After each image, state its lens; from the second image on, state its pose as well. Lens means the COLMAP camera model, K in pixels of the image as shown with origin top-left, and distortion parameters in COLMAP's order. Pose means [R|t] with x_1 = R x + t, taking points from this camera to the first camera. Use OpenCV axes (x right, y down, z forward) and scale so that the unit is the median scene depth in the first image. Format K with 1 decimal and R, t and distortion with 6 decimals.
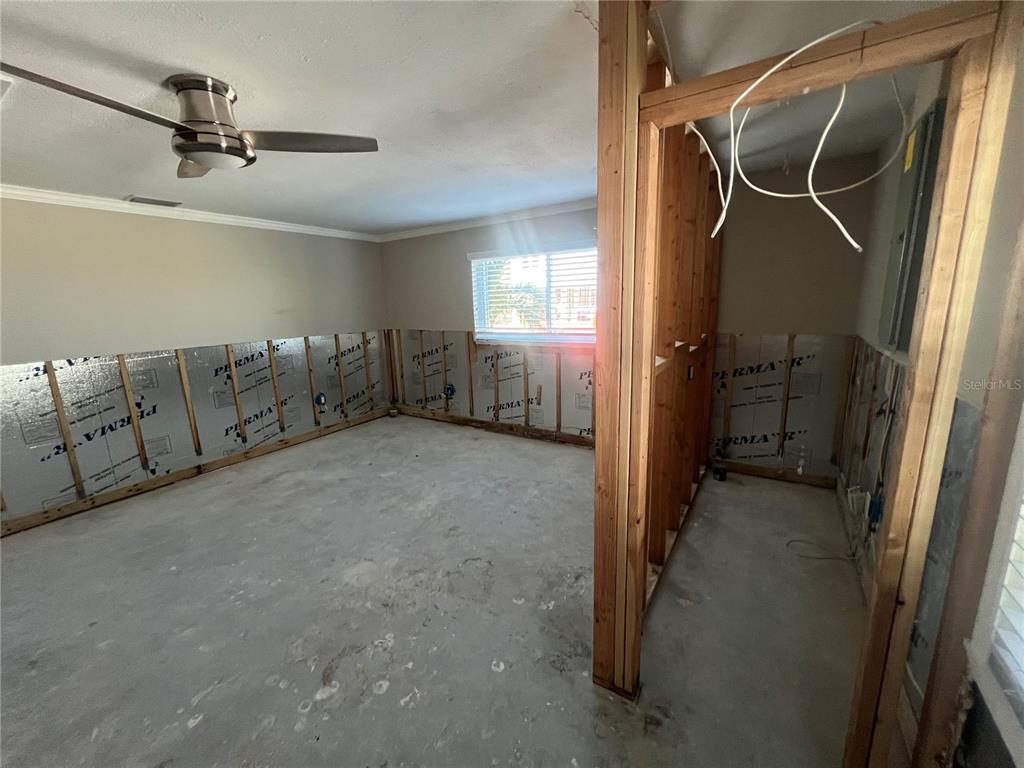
lens RADIAL K [[408.1, 0, 512.3], [0, 408.1, 383.4], [0, 0, 1]] dist [-0.001105, 0.000271]
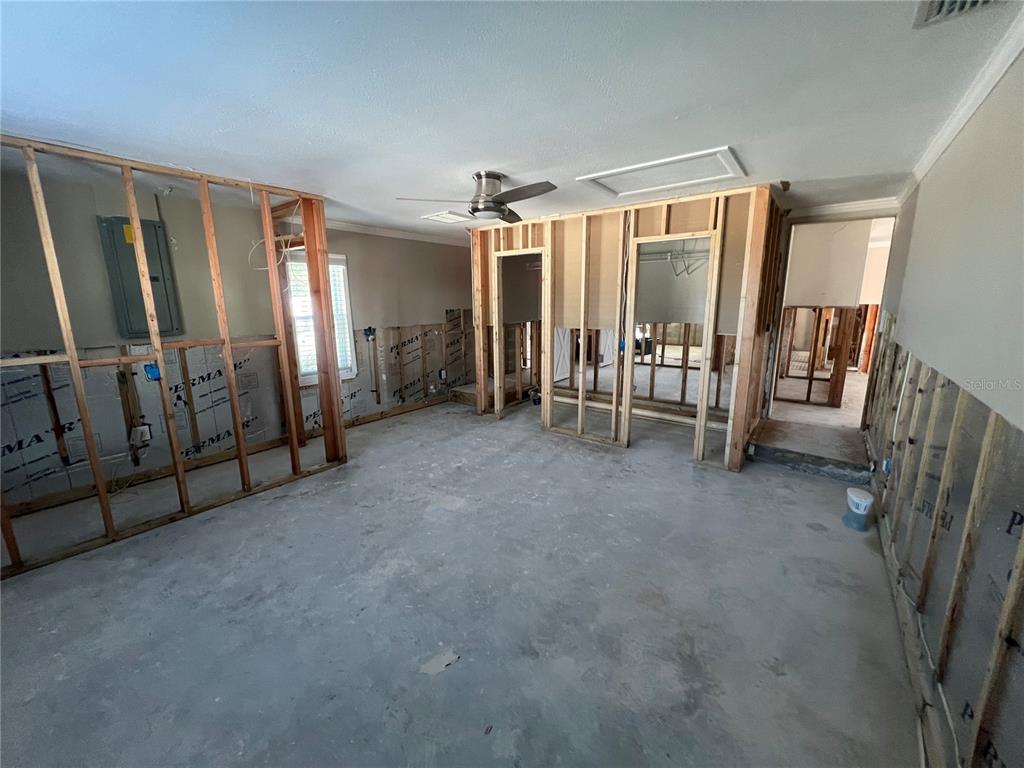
lens RADIAL K [[408.1, 0, 511.8], [0, 408.1, 382.6], [0, 0, 1]] dist [-0.001105, 0.000271]
pose [[-0.995597, 0.023204, 0.090823, -0.567821], [0.056410, 0.922116, 0.382778, -0.322434], [-0.074868, 0.386216, -0.919365, 1.690651]]
